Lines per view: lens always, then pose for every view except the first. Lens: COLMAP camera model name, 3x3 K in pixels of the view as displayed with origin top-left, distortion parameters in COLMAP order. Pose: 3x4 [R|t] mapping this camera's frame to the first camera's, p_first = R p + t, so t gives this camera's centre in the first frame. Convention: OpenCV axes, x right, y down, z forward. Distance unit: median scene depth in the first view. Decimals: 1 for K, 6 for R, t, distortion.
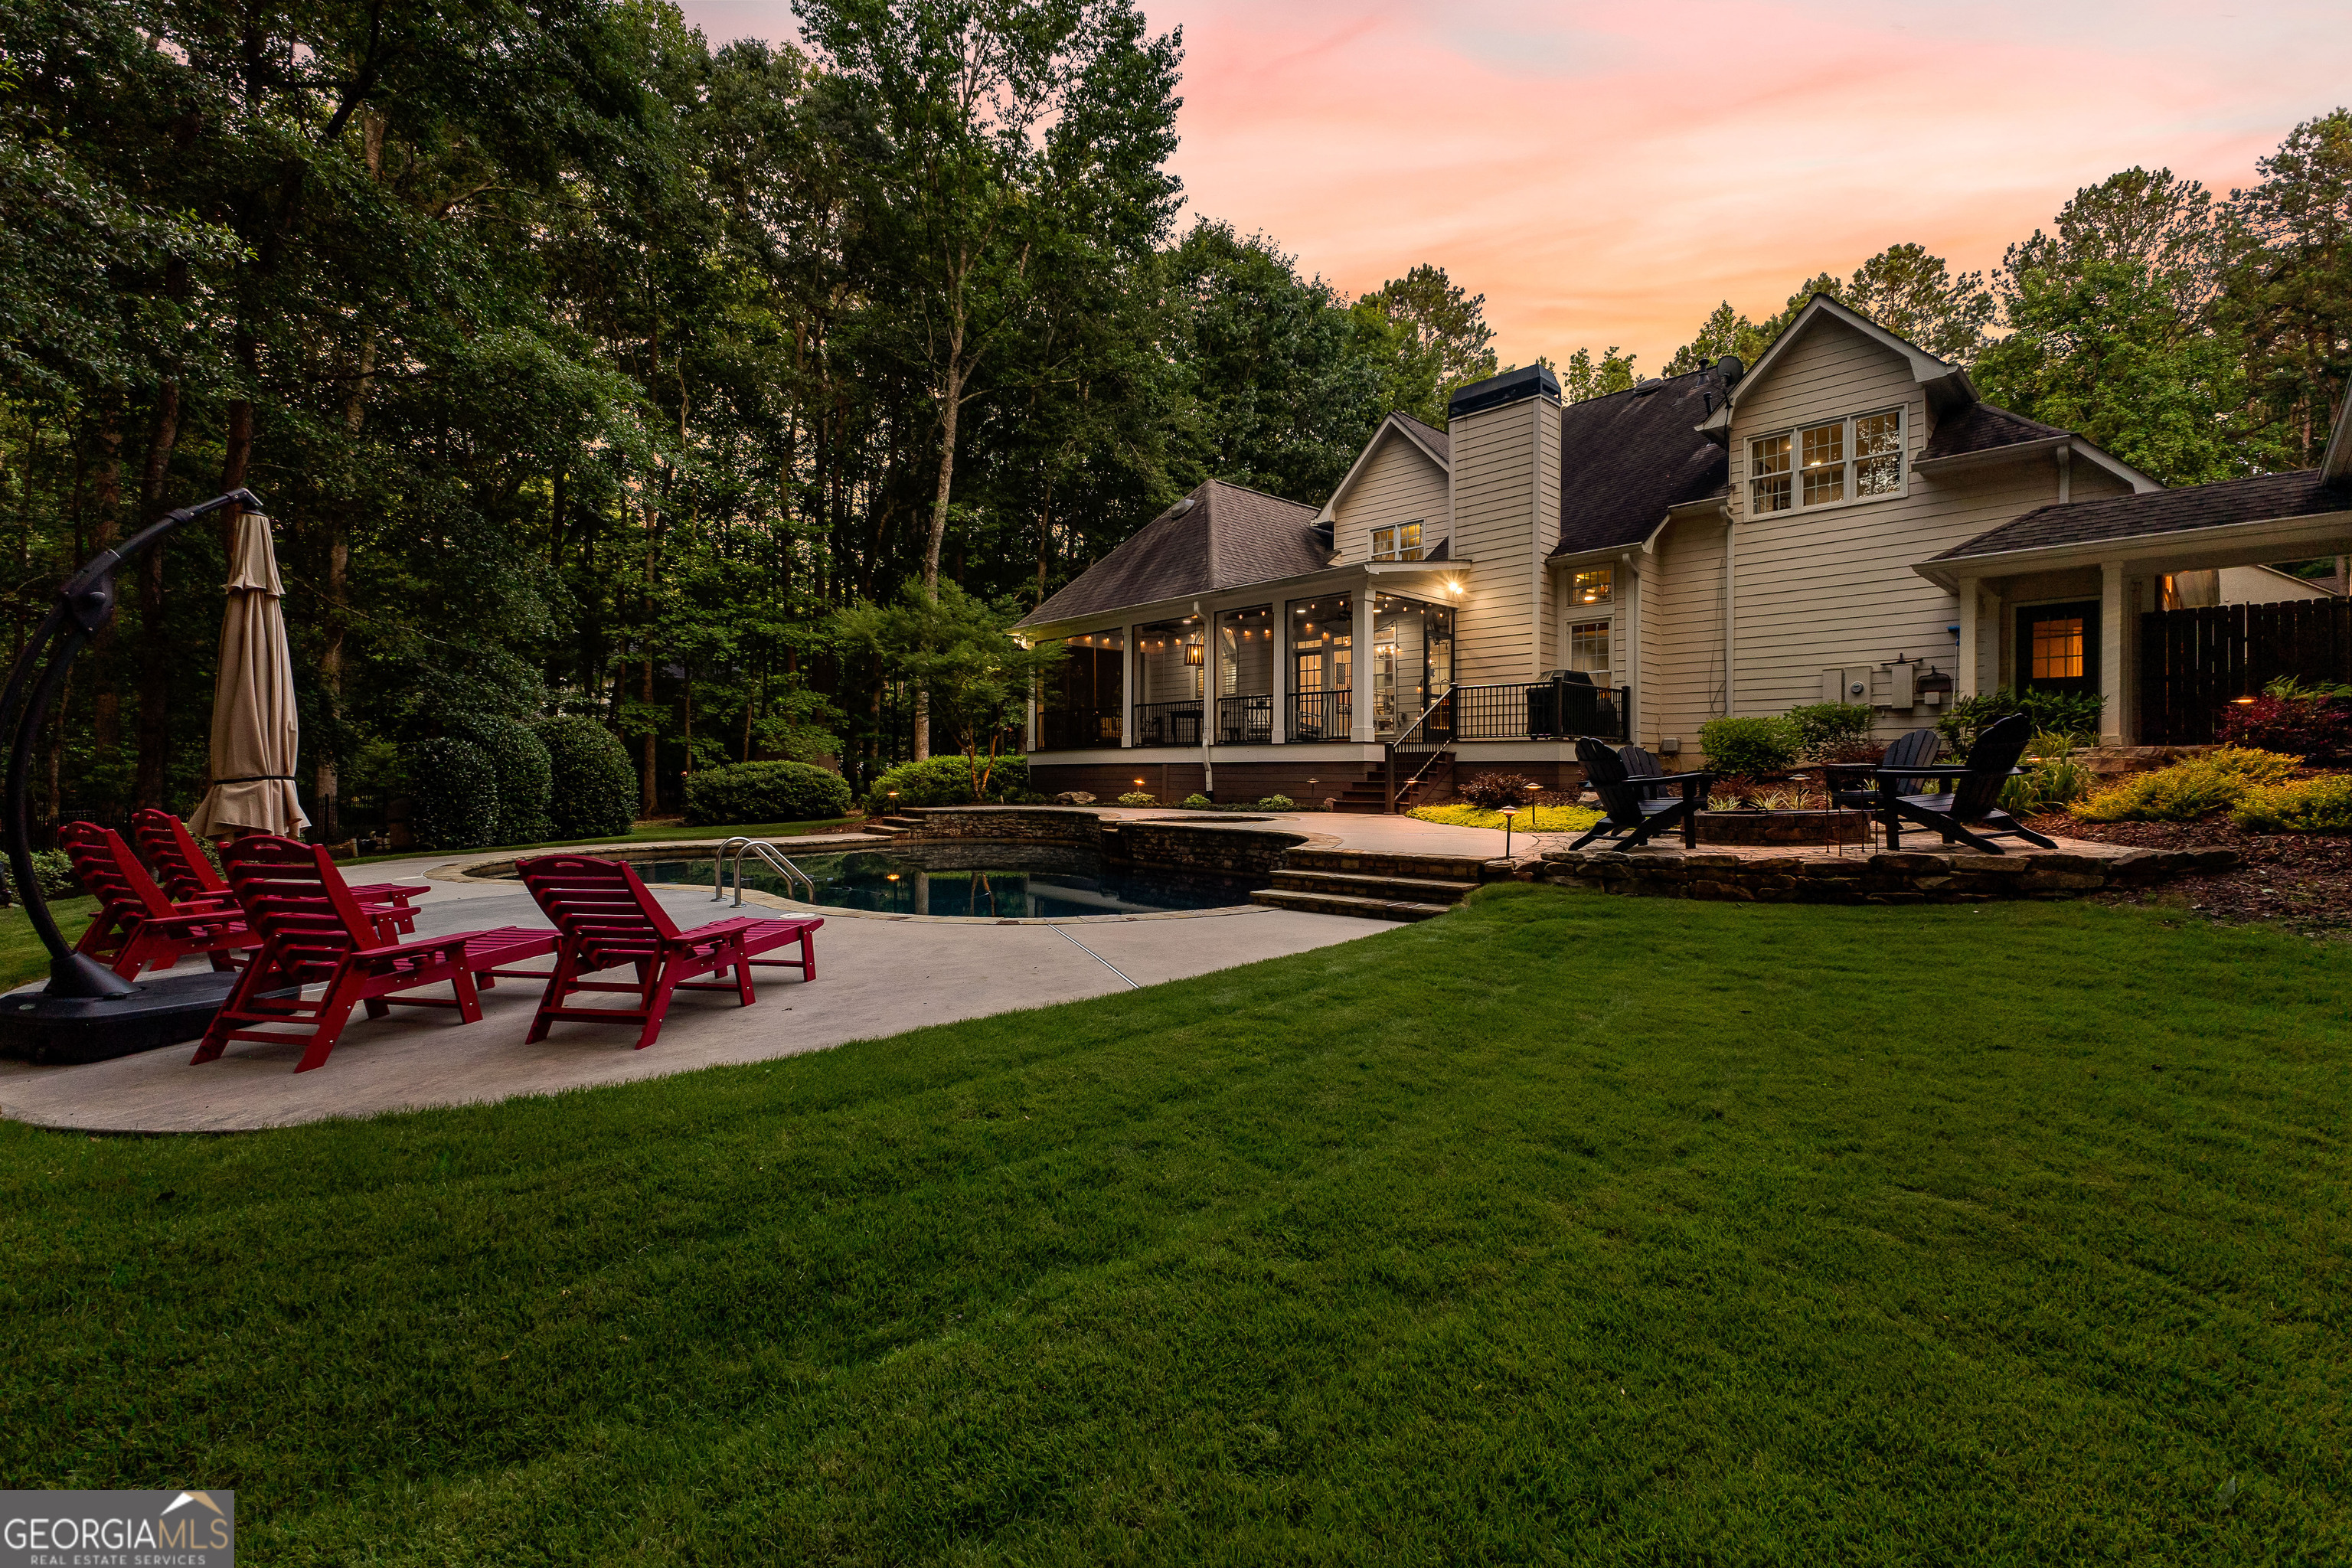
lens RADIAL K [[1014.1, 0, 1178.5], [0, 1014.1, 765.1], [0, 0, 1]] dist [0.014185, -0.004093]
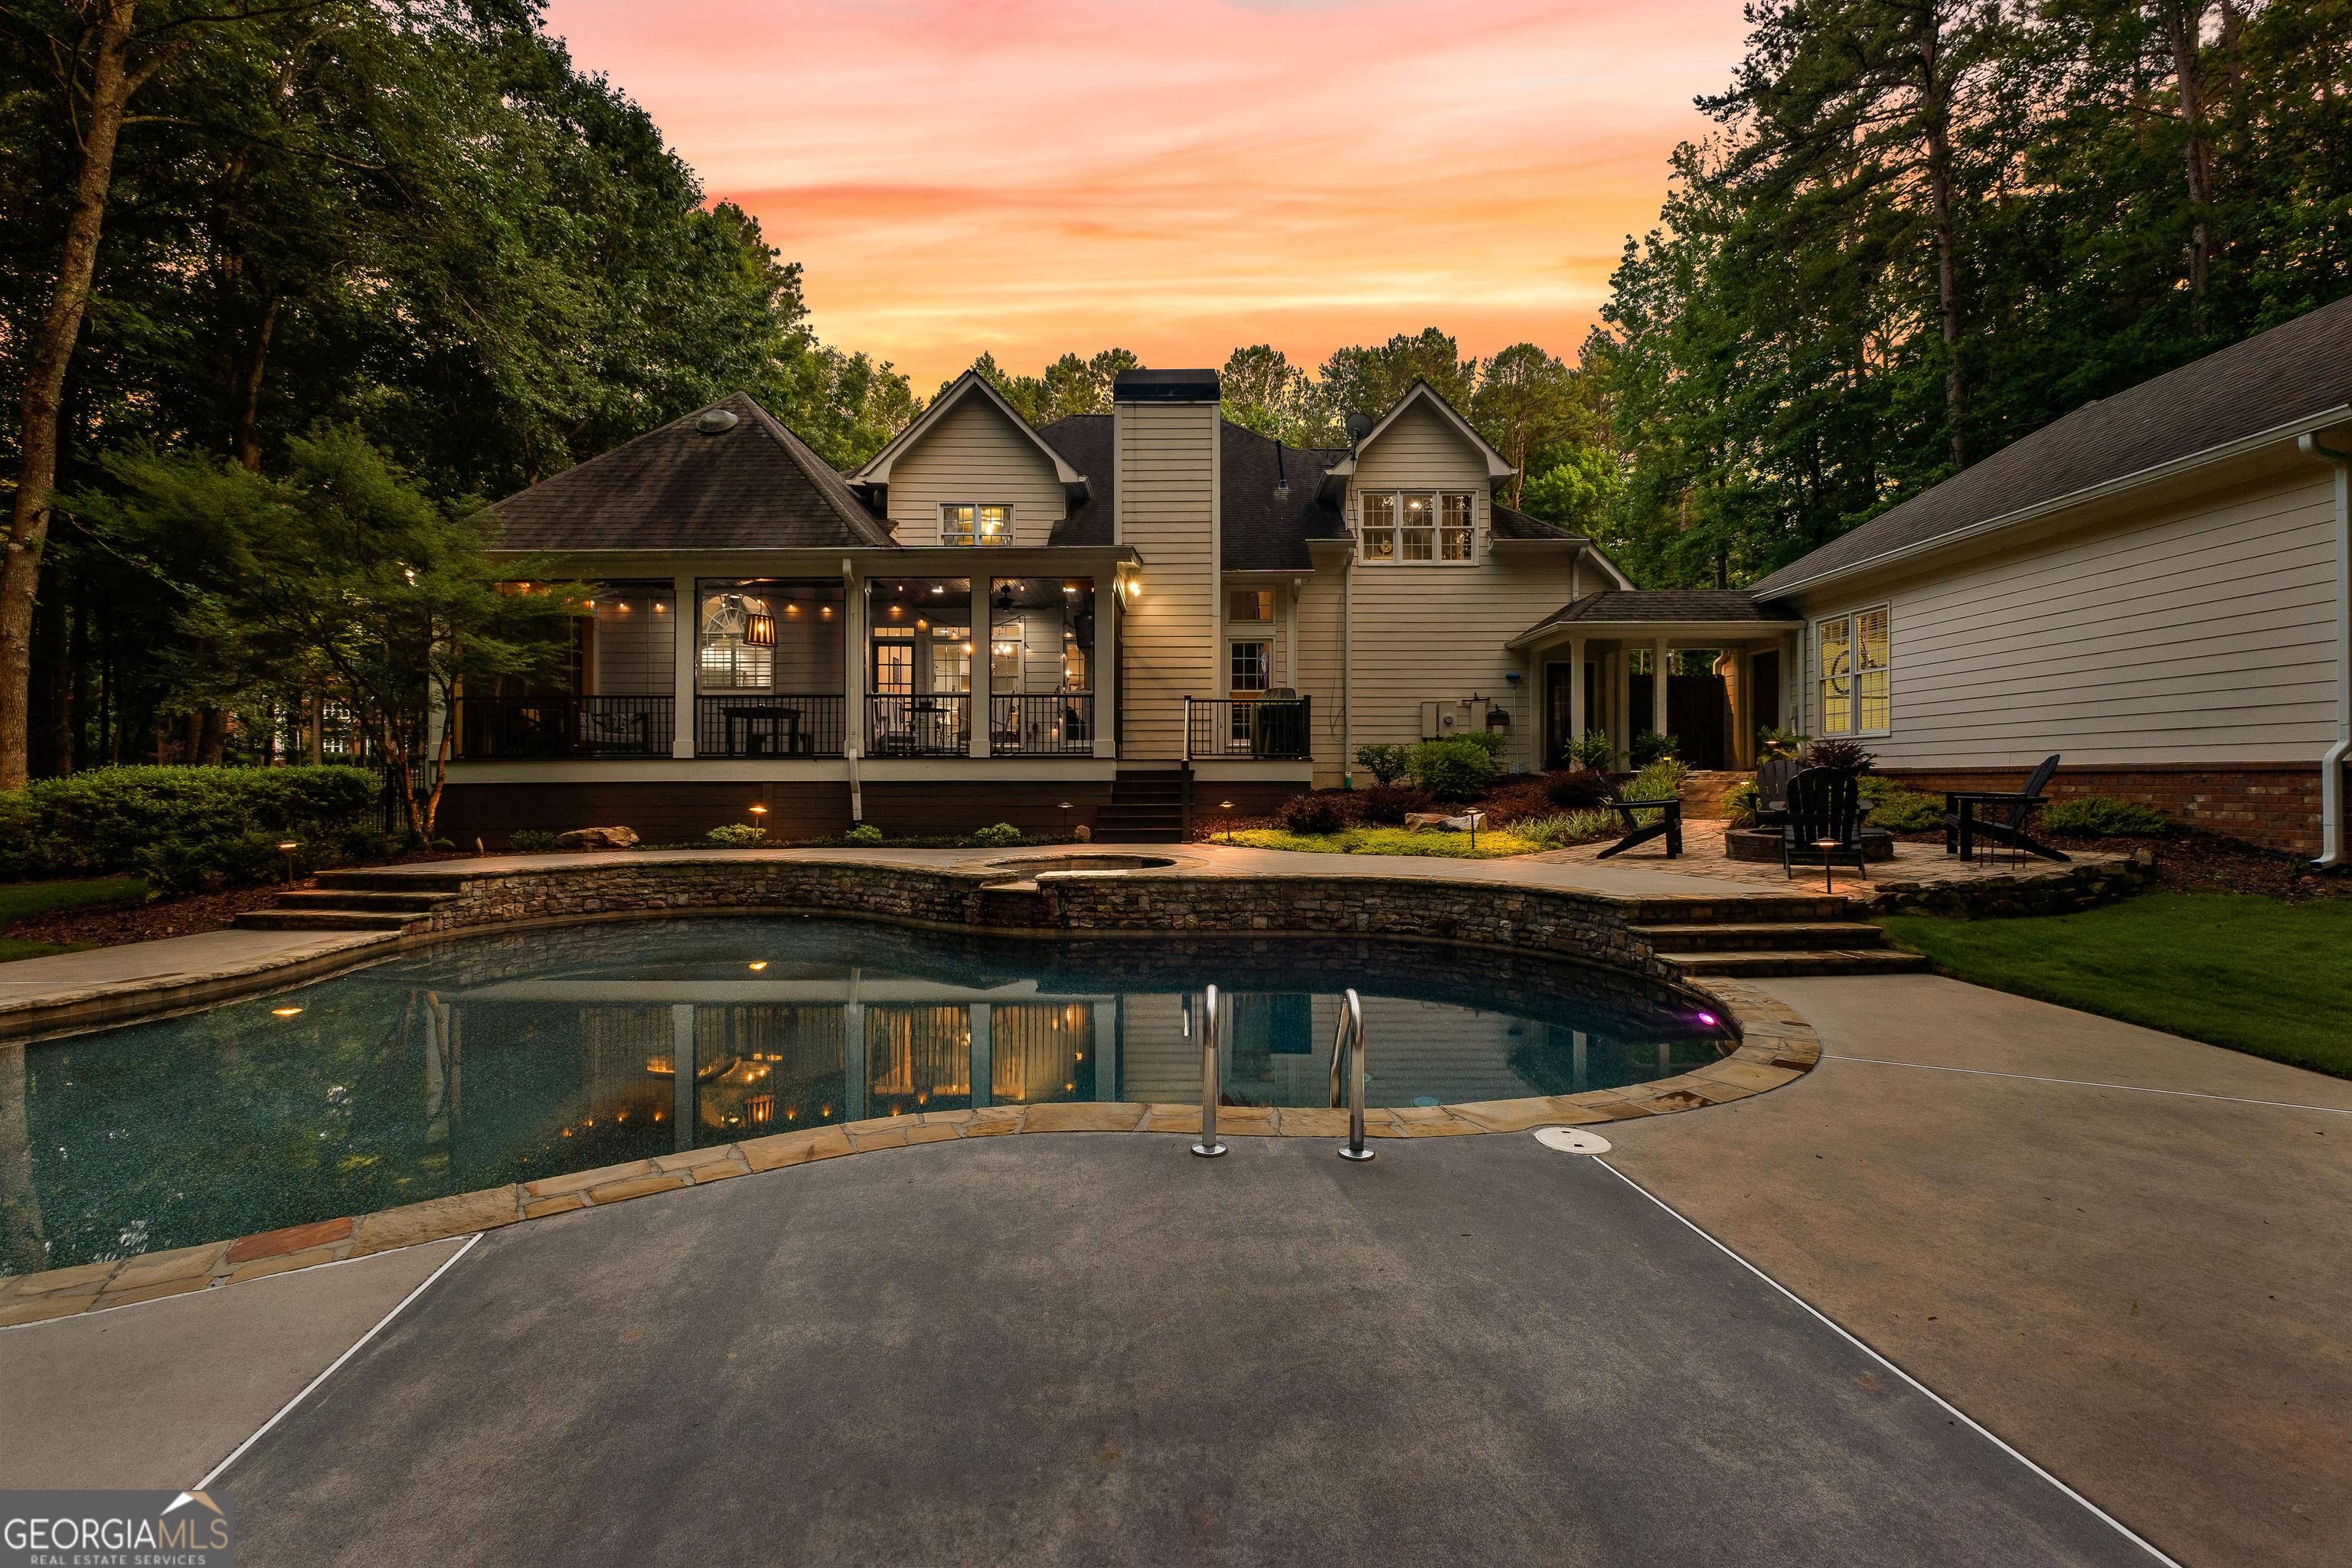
lens RADIAL K [[1014.1, 0, 1182.6], [0, 1014.1, 774.0], [0, 0, 1]] dist [0.014185, -0.004093]
pose [[0.697064, 0.001672, 0.717007, -0.350989], [-0.001567, 0.999998, -0.000809, -0.008054], [-0.717007, -0.000560, 0.697066, 0.339289]]
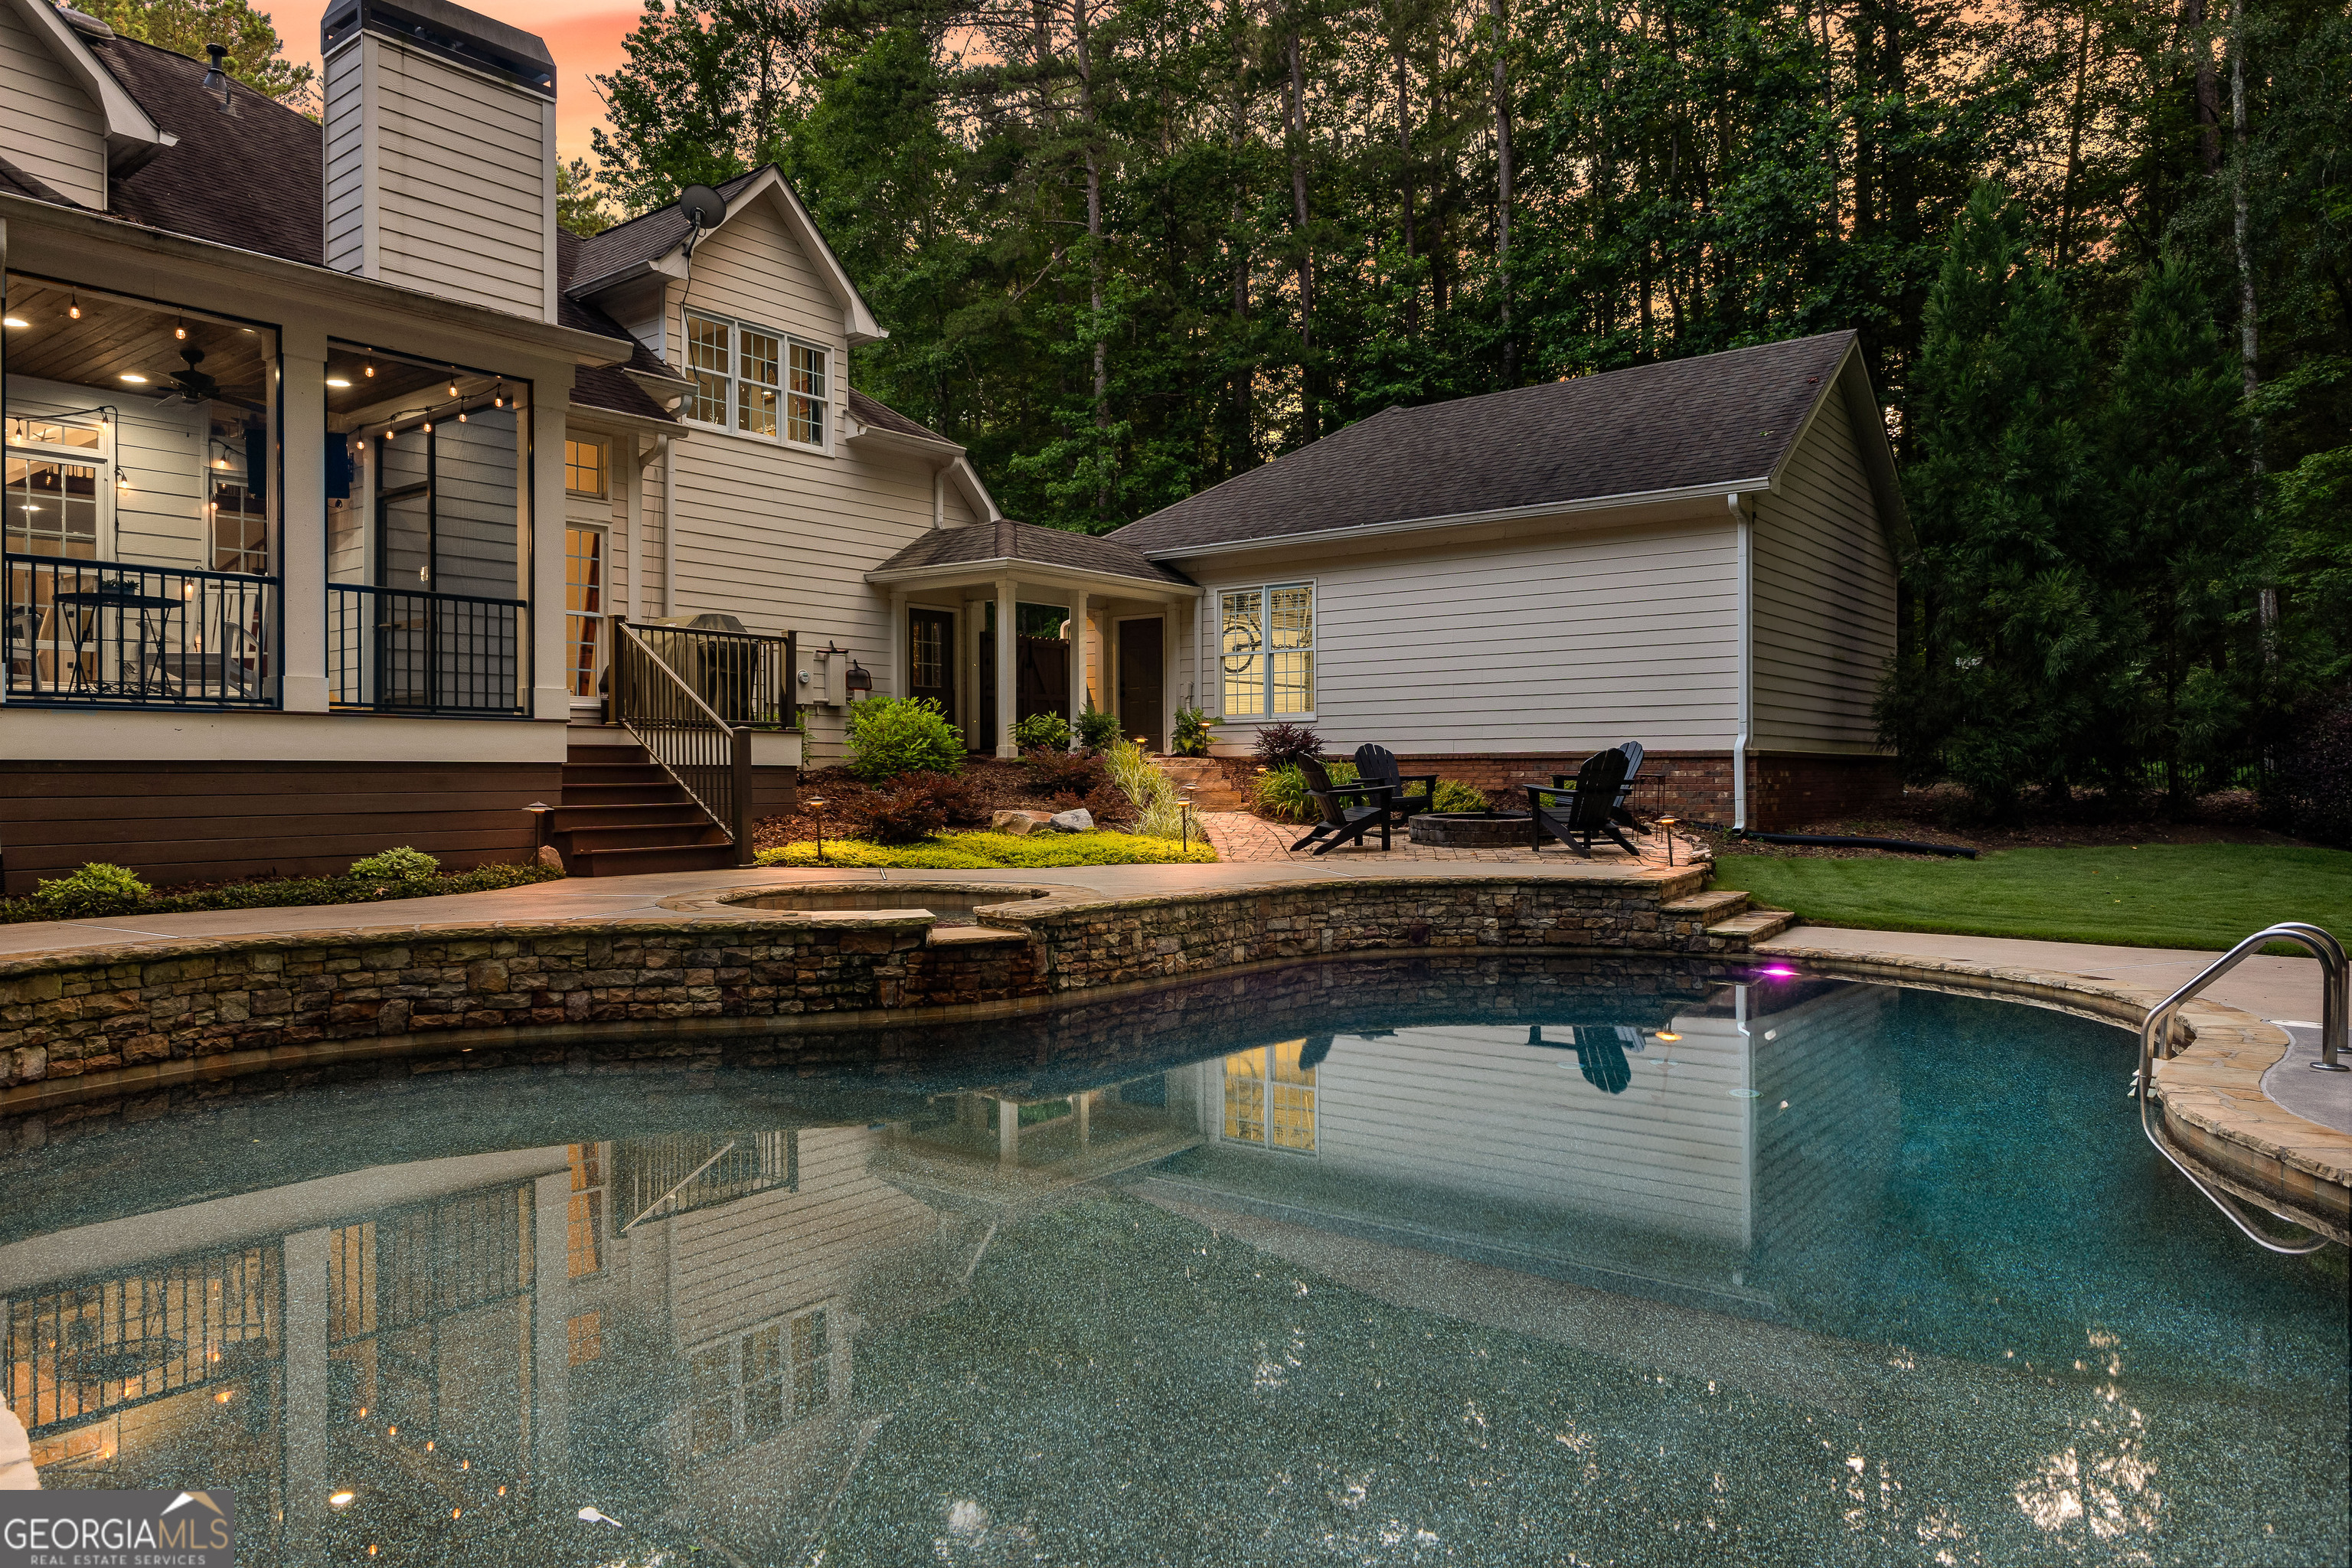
lens RADIAL K [[1525.7, 0, 1185.8], [0, 1525.7, 771.4], [0, 0, 1]] dist [0.019050, -0.013667]
pose [[-0.144381, 0.001548, 0.989521, -0.499687], [-0.002712, 0.999994, -0.001960, 0.000592], [-0.989518, -0.002966, -0.144376, 0.755346]]
